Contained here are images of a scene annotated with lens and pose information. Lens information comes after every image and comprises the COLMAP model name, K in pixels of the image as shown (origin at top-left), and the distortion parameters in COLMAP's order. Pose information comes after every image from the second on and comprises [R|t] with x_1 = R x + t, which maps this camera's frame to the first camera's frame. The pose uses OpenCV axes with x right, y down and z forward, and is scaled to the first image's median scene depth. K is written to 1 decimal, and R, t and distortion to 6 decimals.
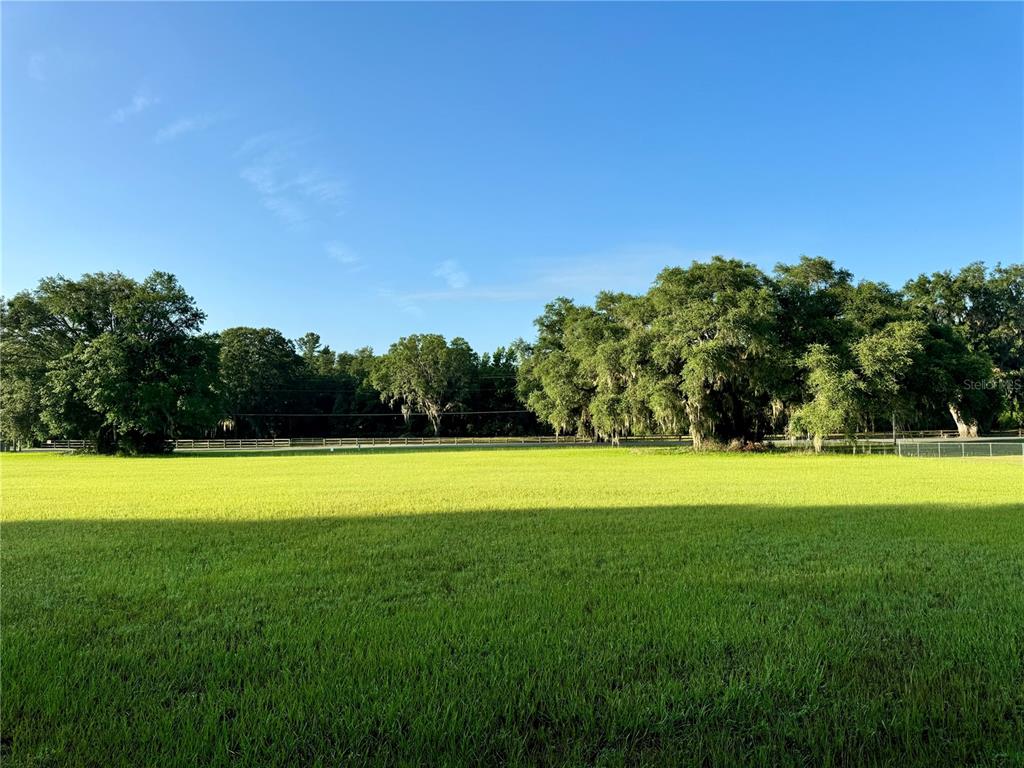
lens RADIAL K [[714.2, 0, 518.6], [0, 714.2, 384.2], [0, 0, 1]] dist [0.140846, -0.208253]
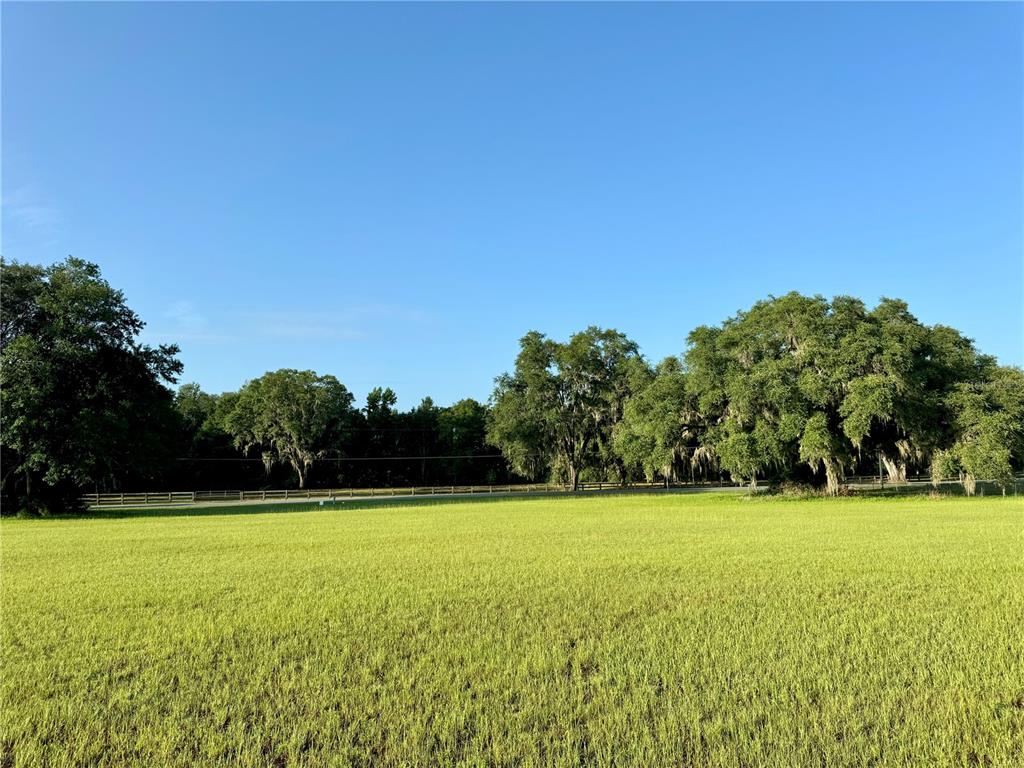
lens RADIAL K [[714.2, 0, 518.6], [0, 714.2, 384.2], [0, 0, 1]] dist [0.140846, -0.208253]
pose [[0.941644, 0.036828, 0.334589, -0.321814], [-0.012483, 0.997134, -0.074622, 0.018041], [-0.336378, 0.066091, 0.939405, 0.183127]]
